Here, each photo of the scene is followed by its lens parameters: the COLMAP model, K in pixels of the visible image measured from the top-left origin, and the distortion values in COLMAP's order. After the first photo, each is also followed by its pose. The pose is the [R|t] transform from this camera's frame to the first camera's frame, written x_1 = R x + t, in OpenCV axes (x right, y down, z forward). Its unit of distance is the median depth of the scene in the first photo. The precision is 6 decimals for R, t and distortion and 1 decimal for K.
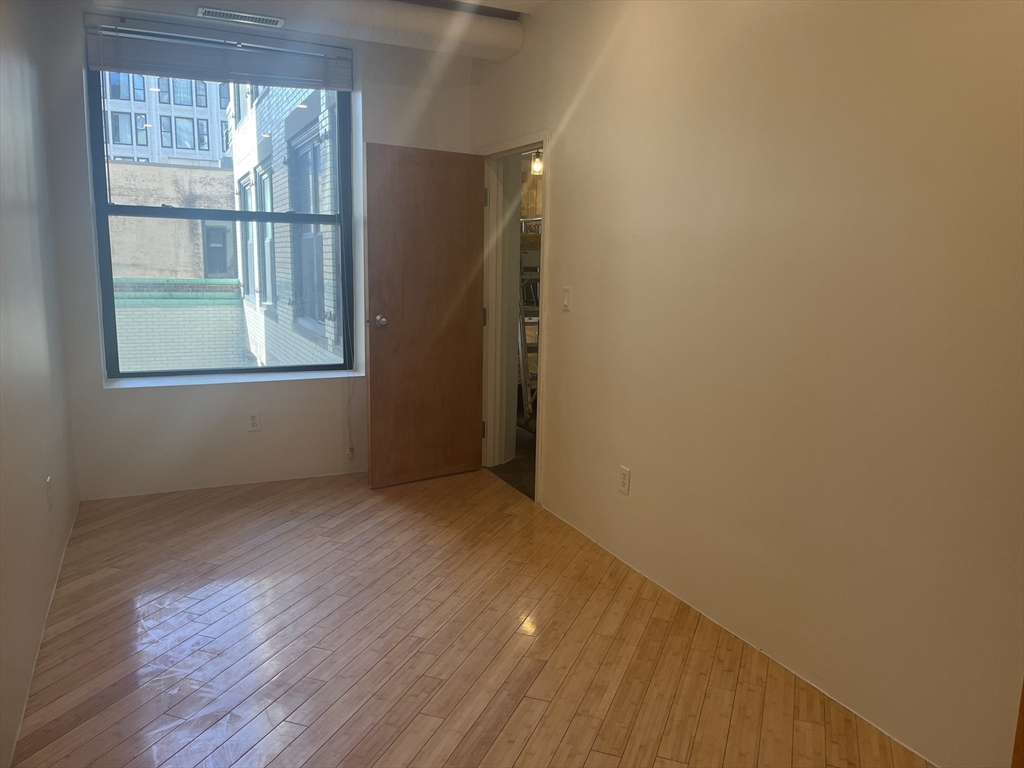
lens RADIAL K [[772.0, 0, 512.0], [0, 772.0, 384.0], [0, 0, 1]] dist [0.068436, -0.085439]
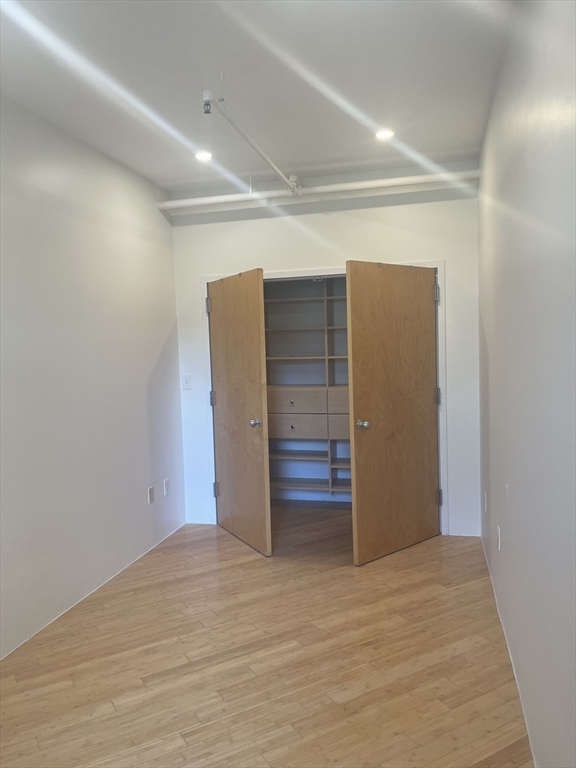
lens RADIAL K [[579.0, 0, 288.0], [0, 579.0, 384.0], [0, 0, 1]] dist [0.068436, -0.085439]
pose [[-0.780460, -0.031296, 0.624422, -0.761746], [0.118921, 0.973081, 0.197409, -0.284934], [-0.613792, 0.228327, -0.755729, 1.538085]]
